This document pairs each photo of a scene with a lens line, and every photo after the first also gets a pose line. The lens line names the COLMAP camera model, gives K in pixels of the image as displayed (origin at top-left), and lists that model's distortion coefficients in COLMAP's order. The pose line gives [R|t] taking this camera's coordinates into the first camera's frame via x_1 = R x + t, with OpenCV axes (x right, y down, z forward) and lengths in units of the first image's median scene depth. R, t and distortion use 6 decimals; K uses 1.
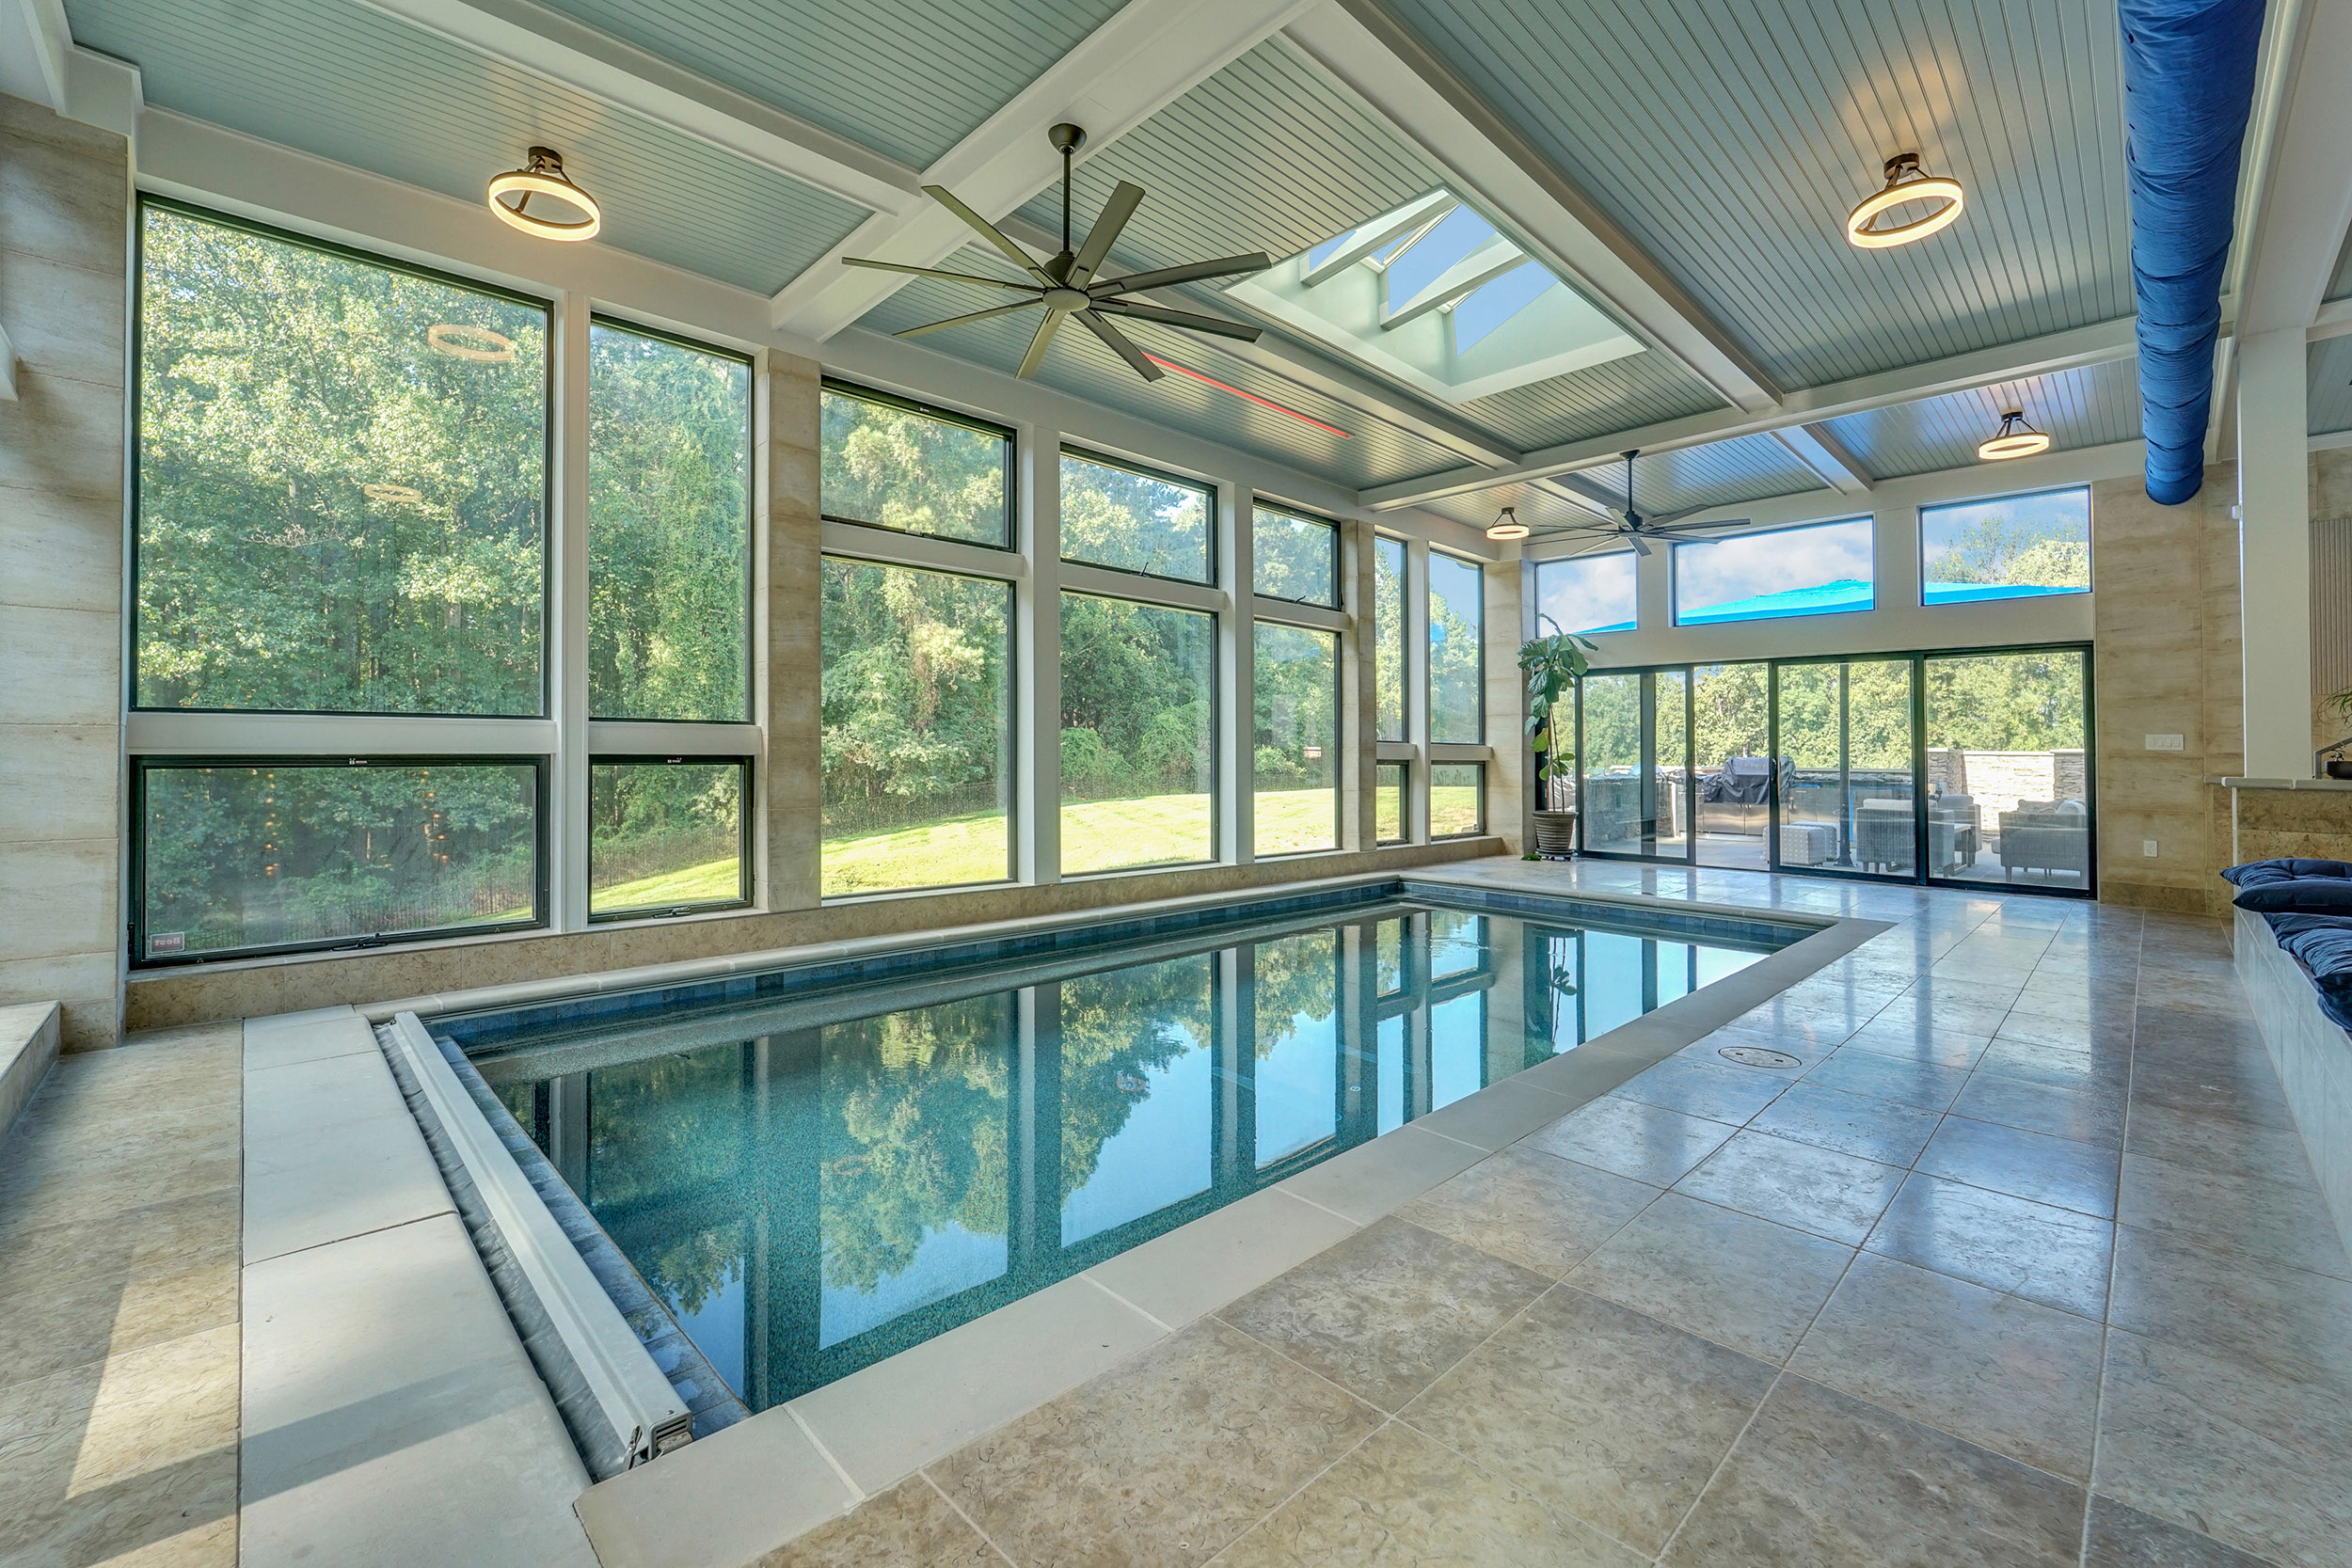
lens RADIAL K [[988.2, 0, 1180.7], [0, 988.2, 750.2], [0, 0, 1]] dist [-0.021311, 0.001093]
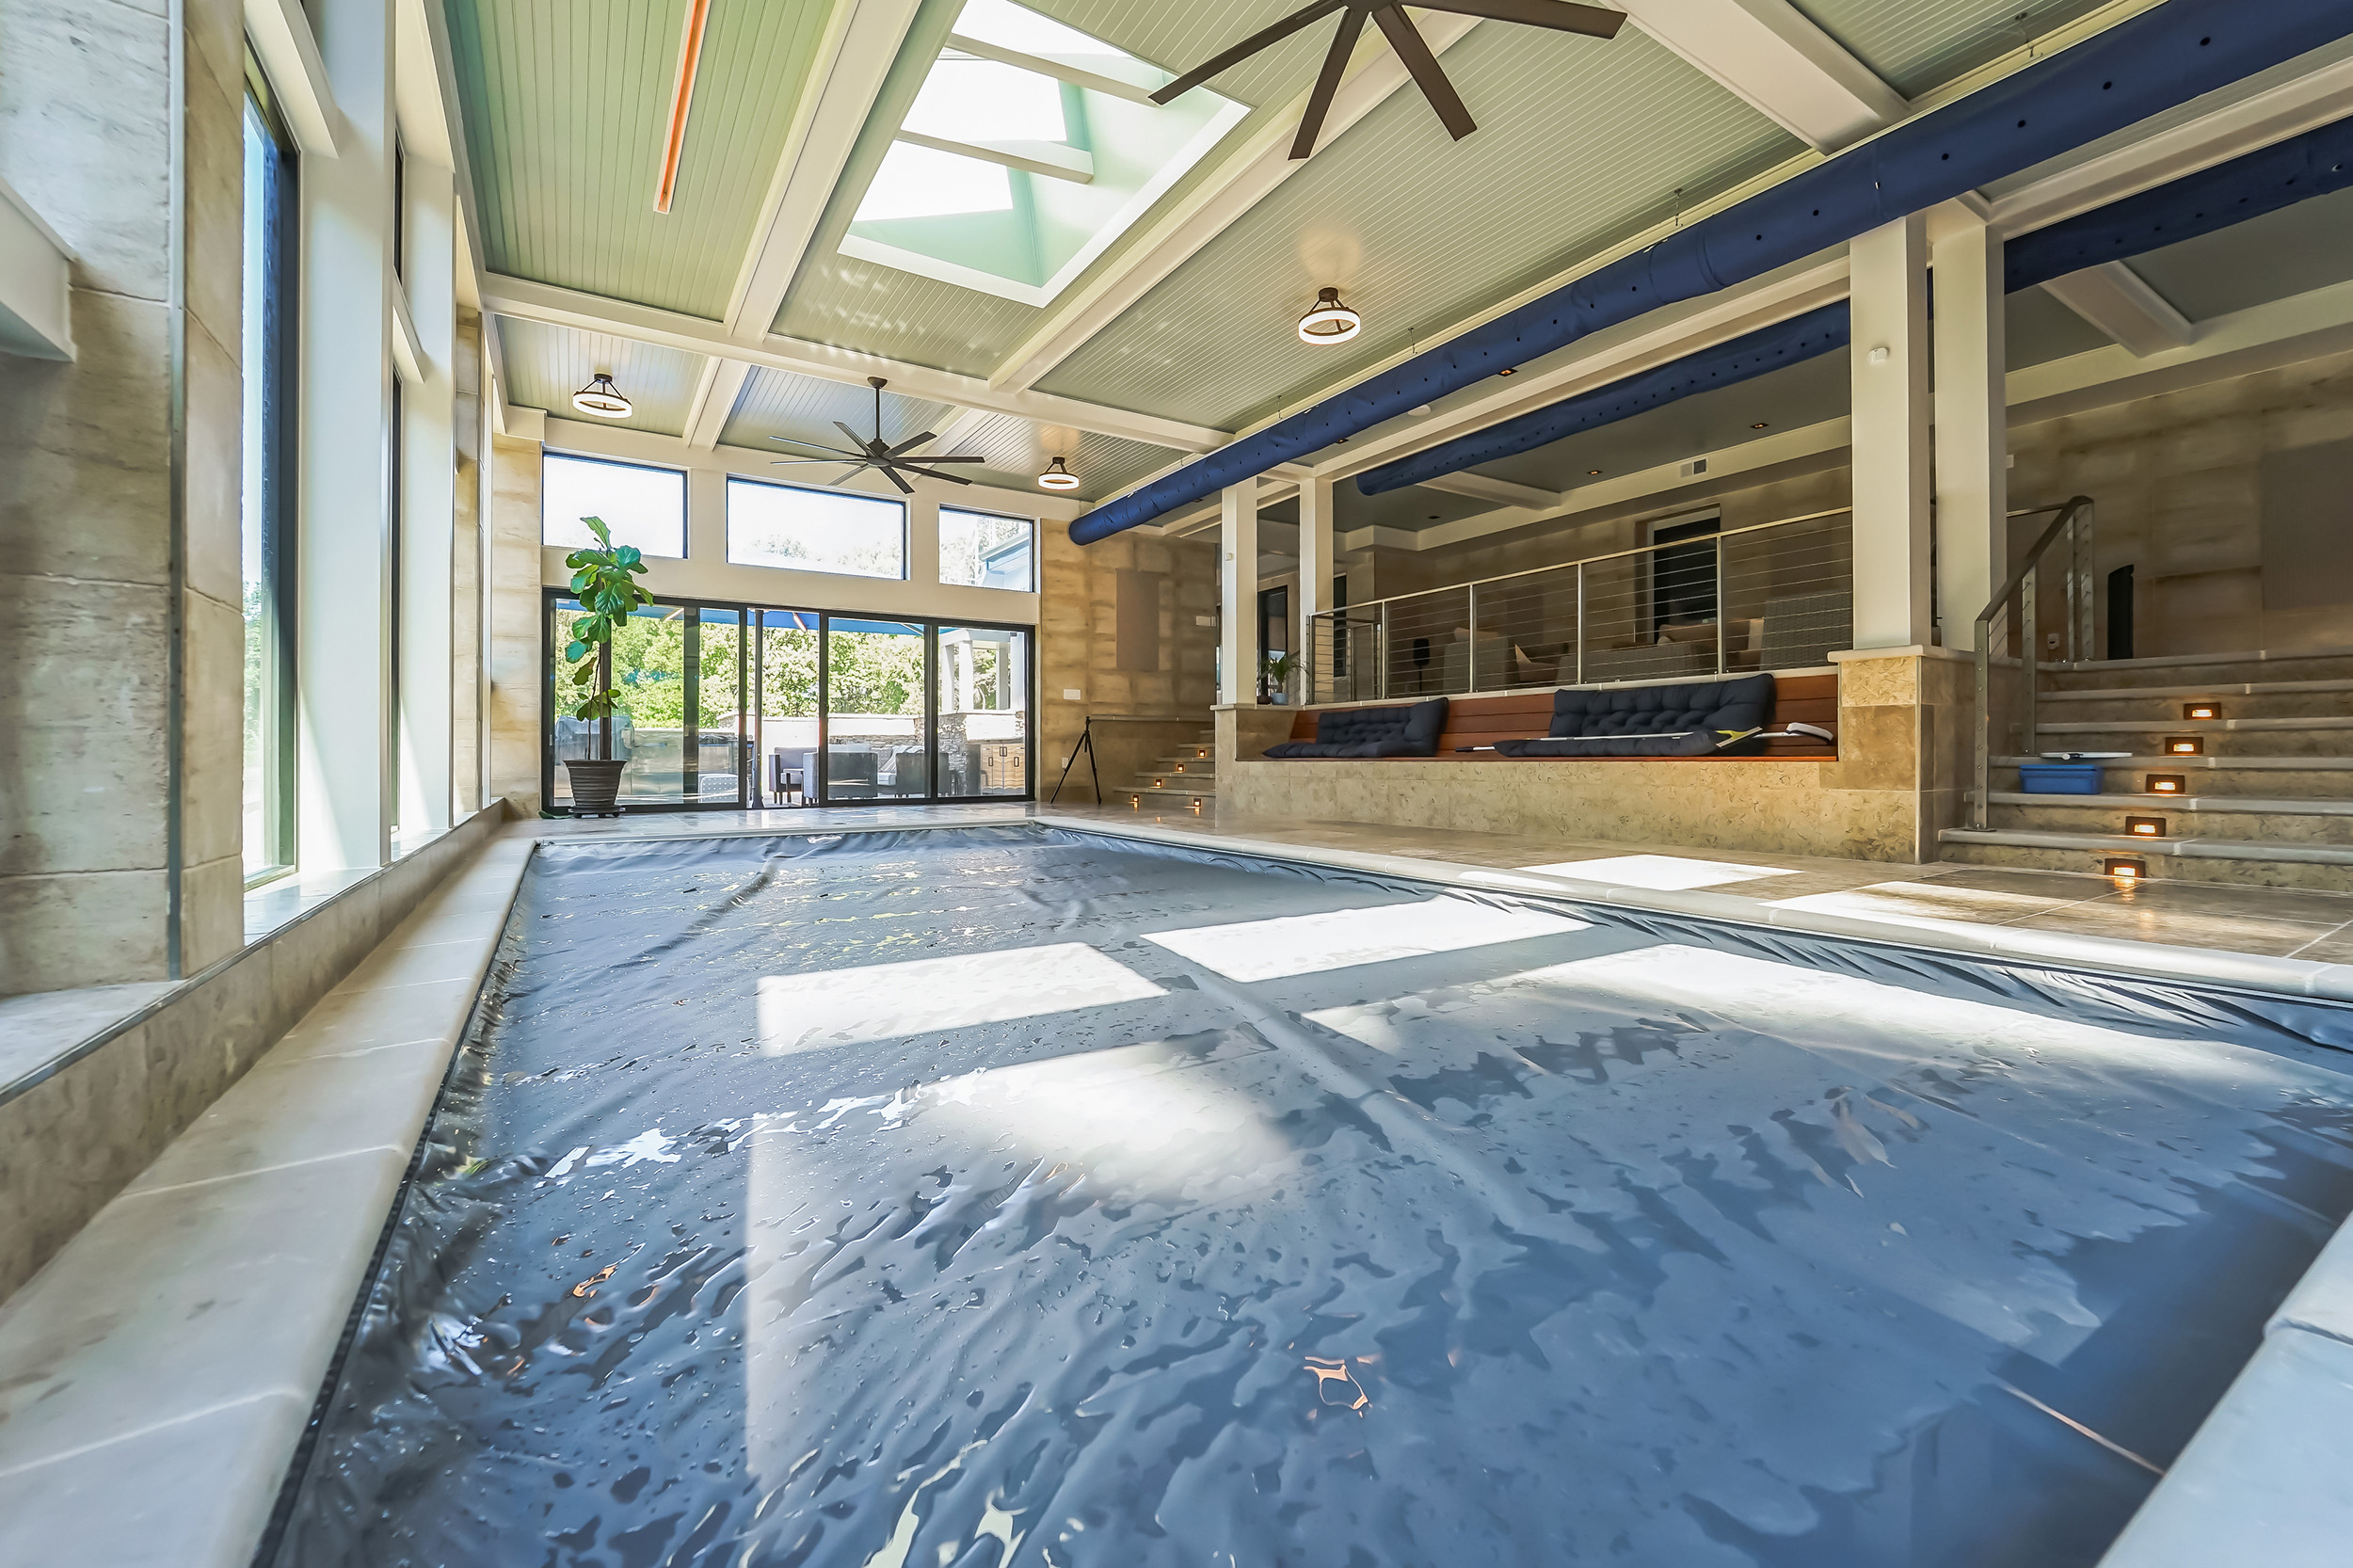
lens RADIAL K [[959.8, 0, 1187.3], [0, 959.8, 758.1], [0, 0, 1]] dist [-0.014528, 0.001936]
pose [[0.197902, -0.005940, 0.980204, -0.484047], [-0.005106, 0.999962, 0.007091, 0.082121], [-0.980209, -0.006408, 0.197864, 0.535183]]
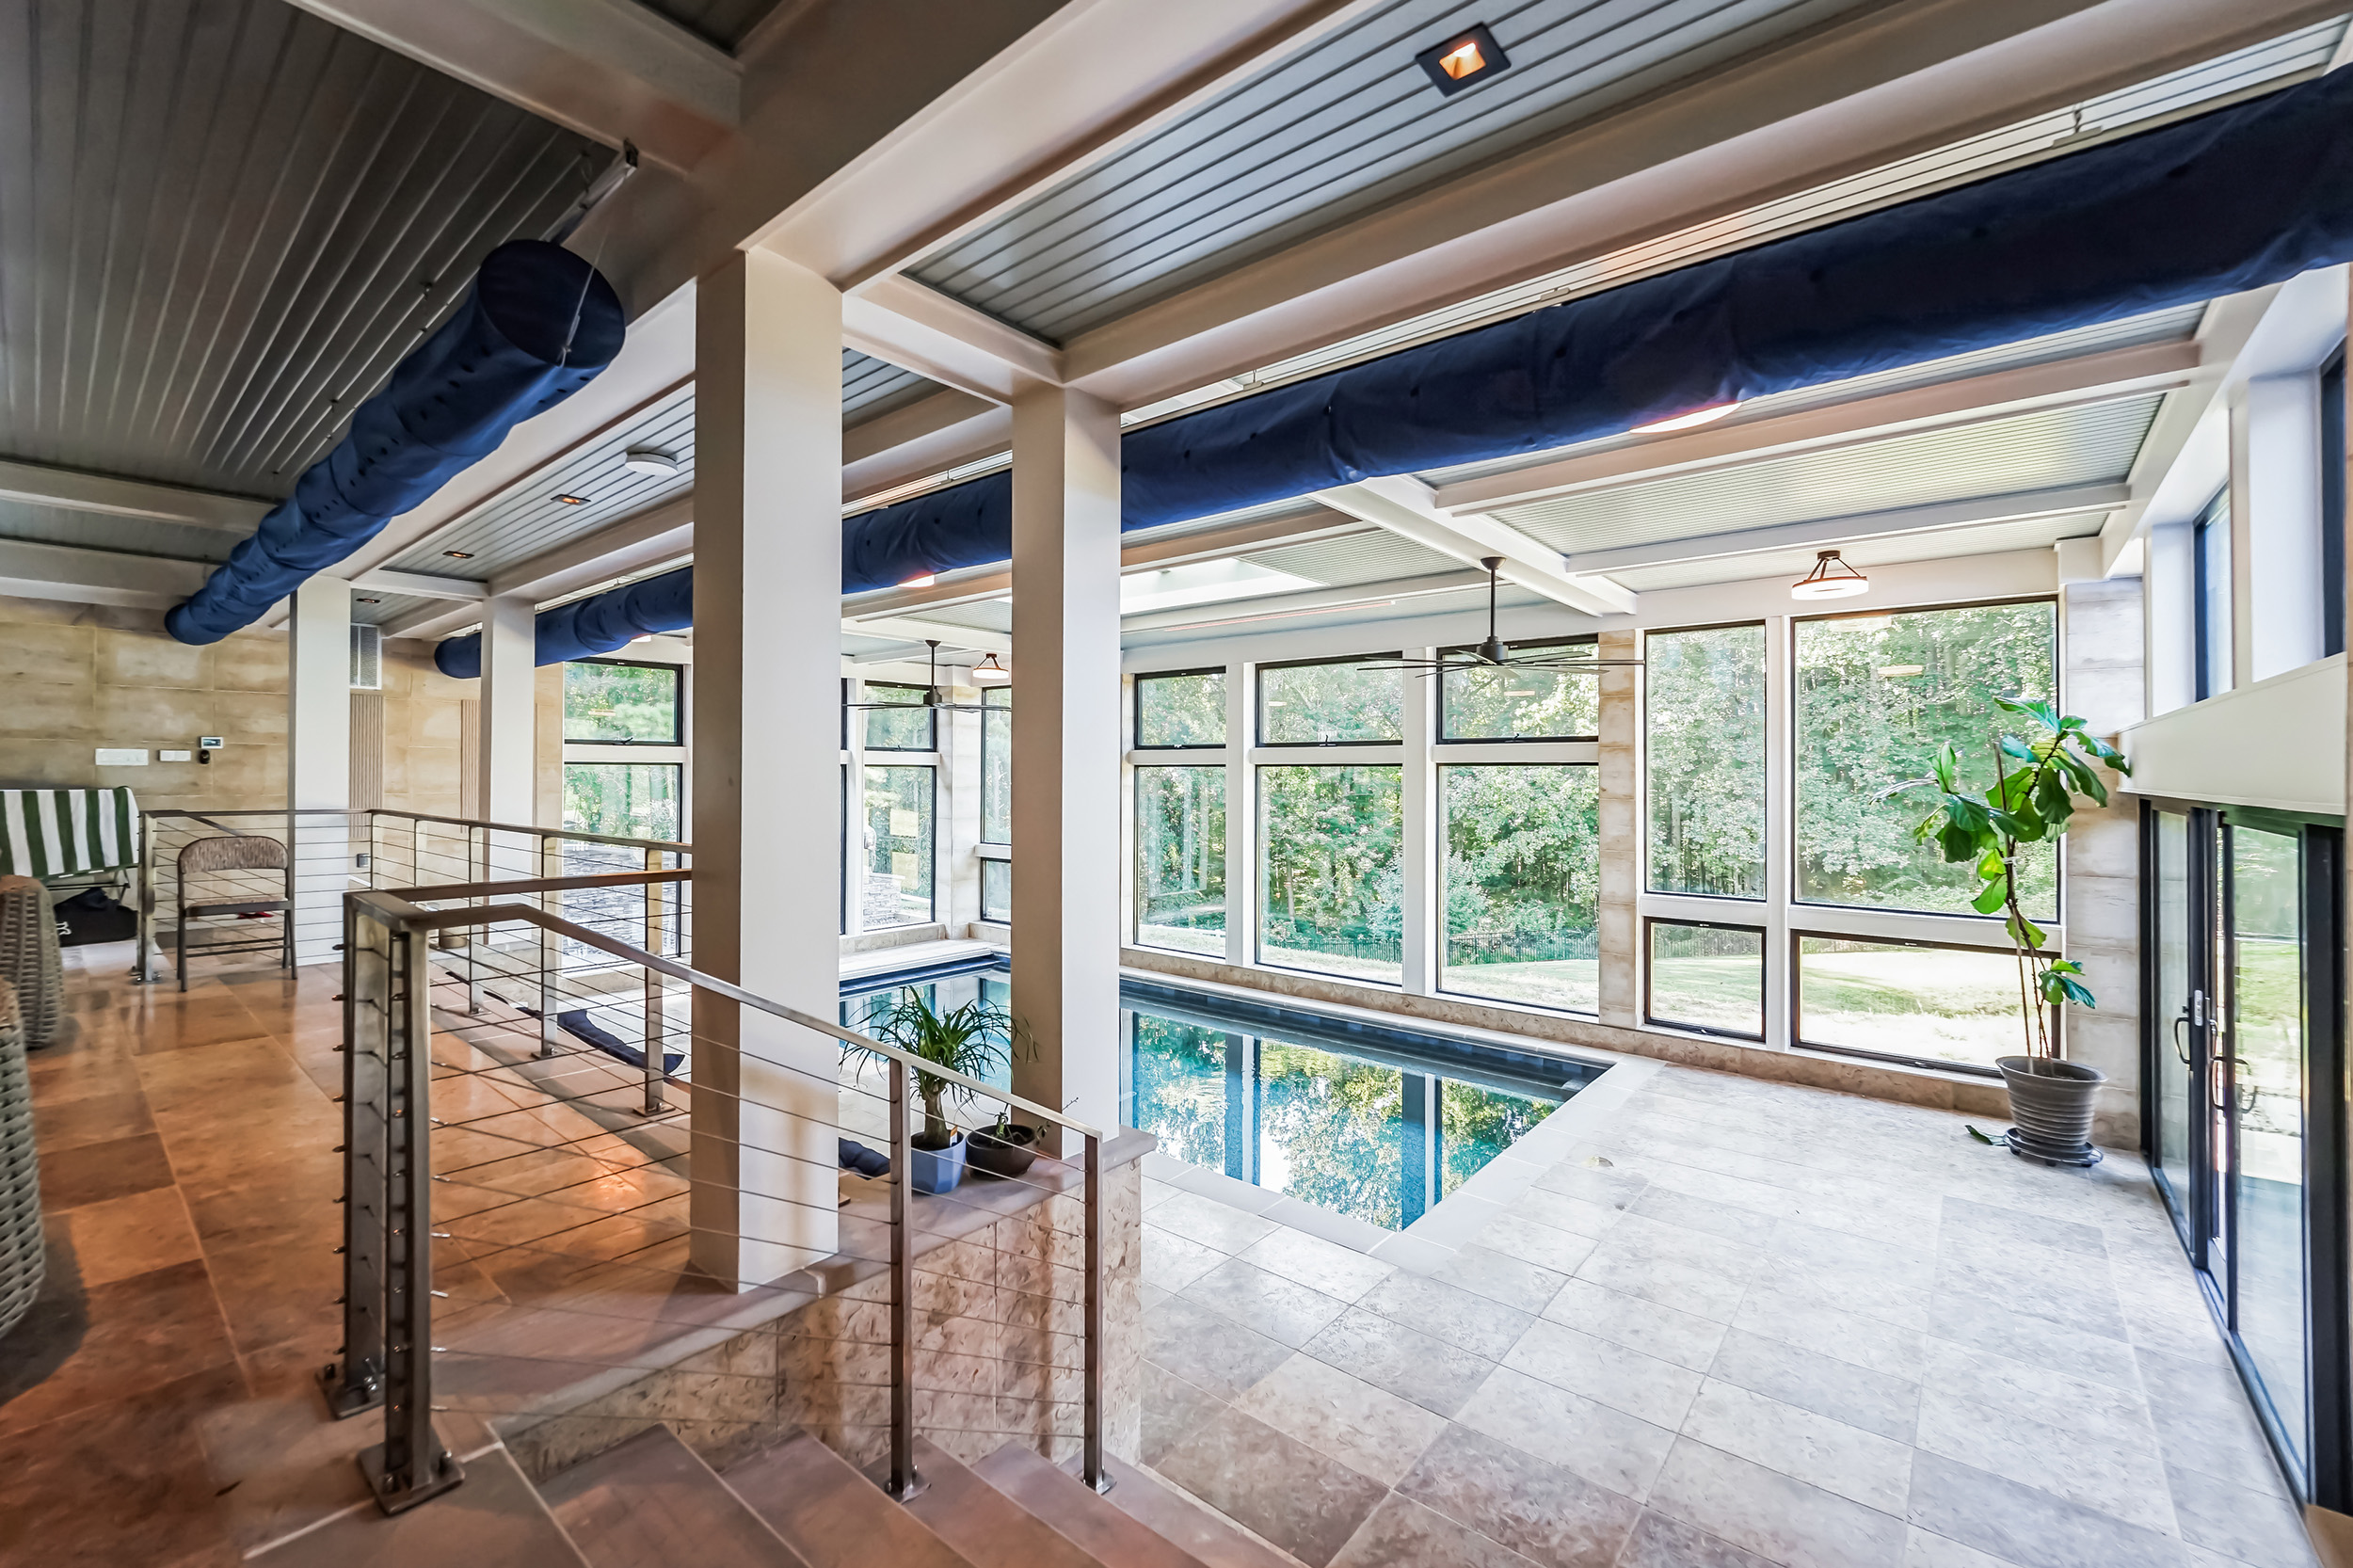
lens RADIAL K [[959.8, 0, 1189.6], [0, 959.8, 768.1], [0, 0, 1]] dist [-0.014528, 0.001936]
pose [[0.114757, -0.011407, -0.993328, 1.297418], [0.005726, 0.999925, -0.010821, -0.146710], [0.993377, -0.004446, 0.114813, 0.745204]]
